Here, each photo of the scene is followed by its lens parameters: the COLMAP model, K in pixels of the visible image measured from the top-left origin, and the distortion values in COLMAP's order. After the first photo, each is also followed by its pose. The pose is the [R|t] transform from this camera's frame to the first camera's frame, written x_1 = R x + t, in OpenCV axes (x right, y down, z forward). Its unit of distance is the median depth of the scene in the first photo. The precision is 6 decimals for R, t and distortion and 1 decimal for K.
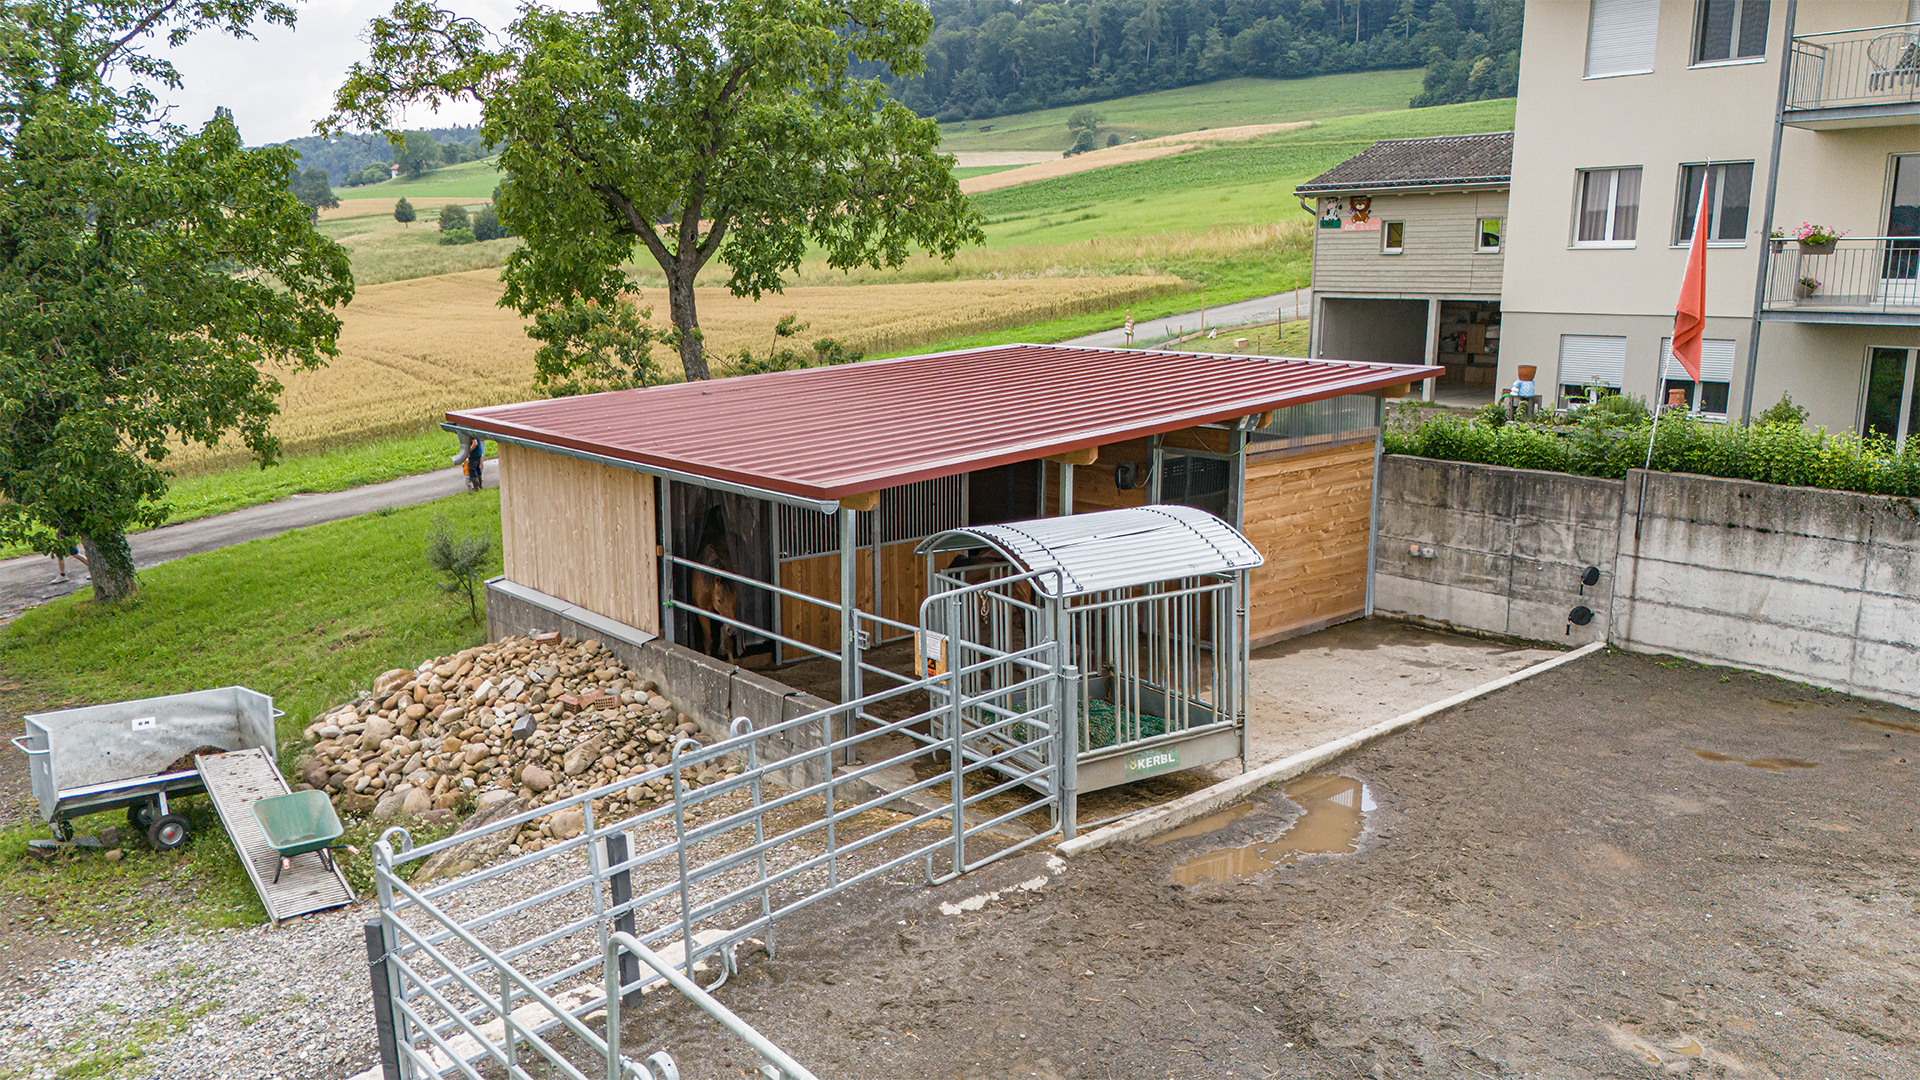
lens RADIAL K [[1421.5, 0, 963.2], [0, 1421.5, 535.7], [0, 0, 1]] dist [0.070189, -0.065675]
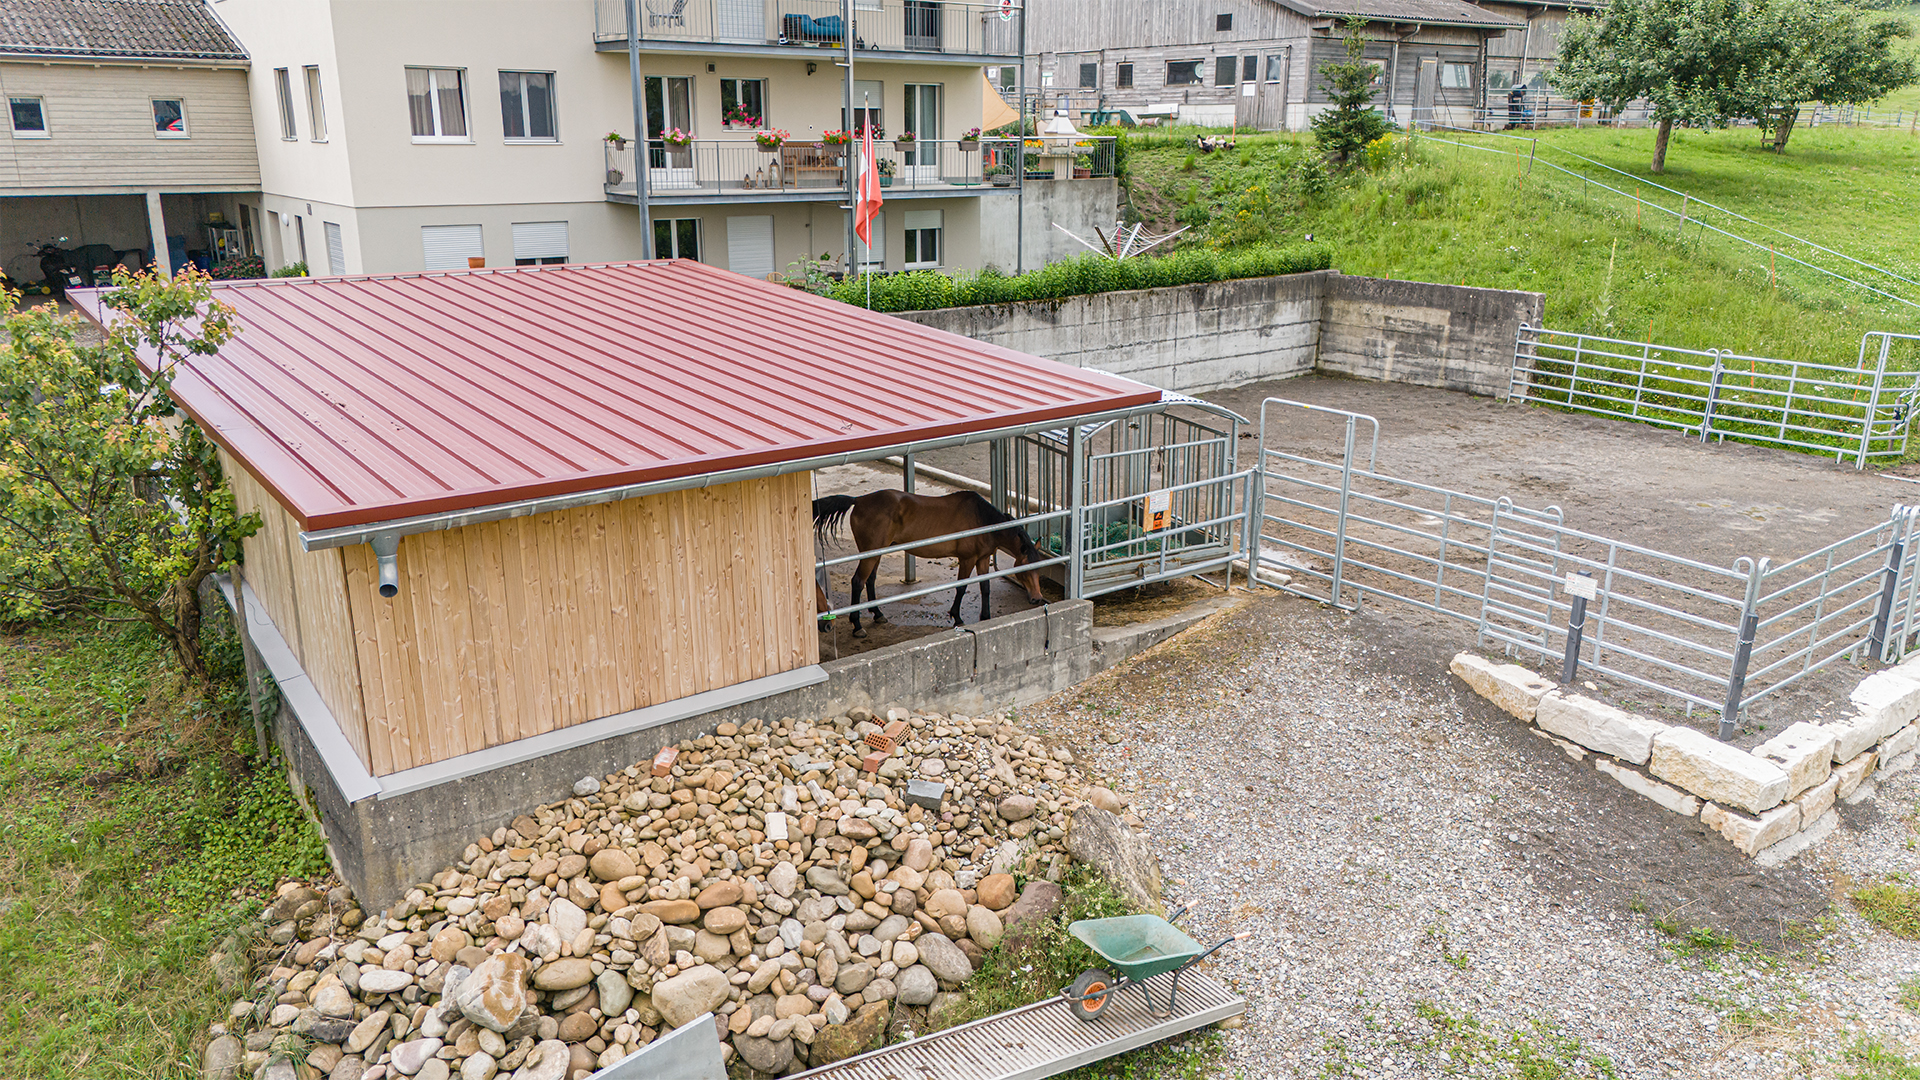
lens RADIAL K [[1421.5, 0, 963.2], [0, 1421.5, 535.7], [0, 0, 1]] dist [0.070189, -0.065675]
pose [[0.058808, -0.280406, 0.958078, -0.929806], [0.183176, 0.946475, 0.265766, -0.194906], [-0.981320, 0.159868, 0.107024, 0.783197]]
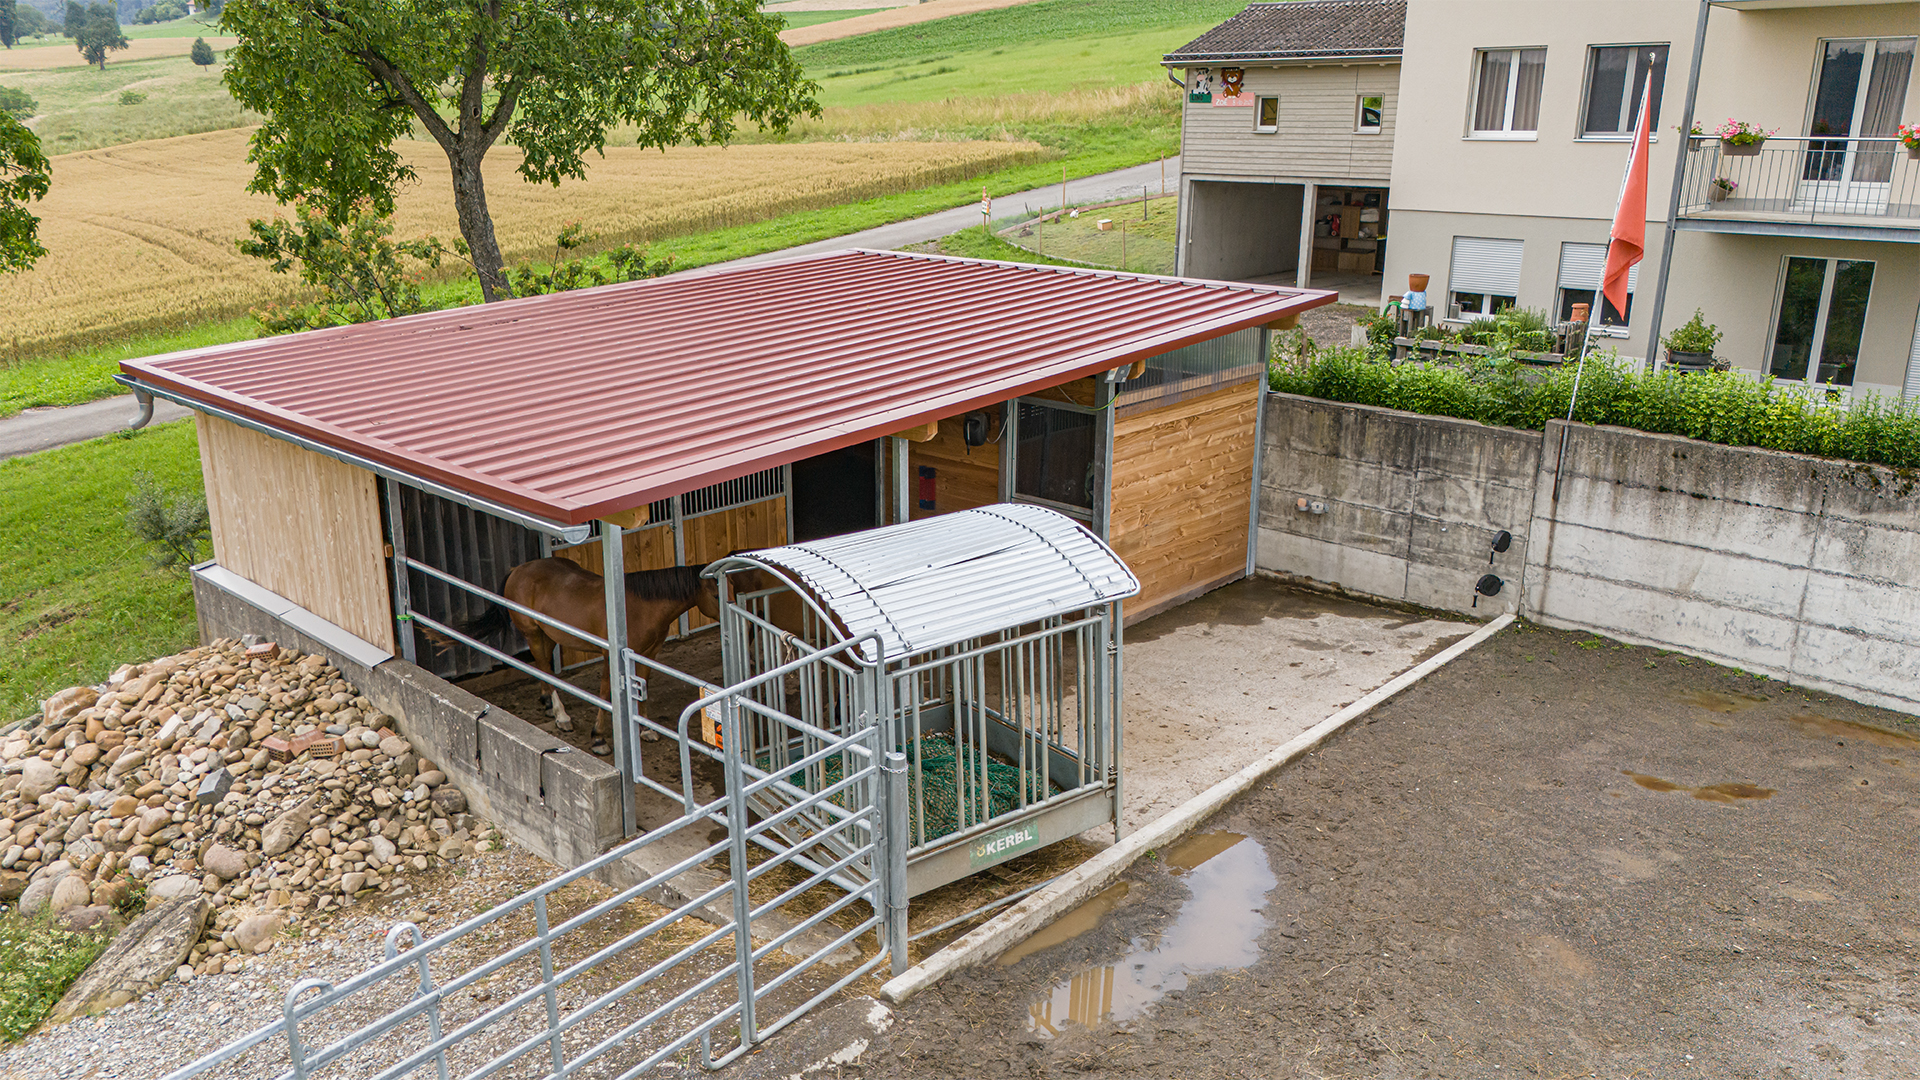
lens RADIAL K [[1421.5, 0, 963.2], [0, 1421.5, 535.7], [0, 0, 1]] dist [0.070189, -0.065675]
pose [[0.995391, -0.023603, 0.092945, 0.028983], [0.014314, 0.994948, 0.099369, -0.067761], [-0.094821, -0.097581, 0.990700, 0.166865]]
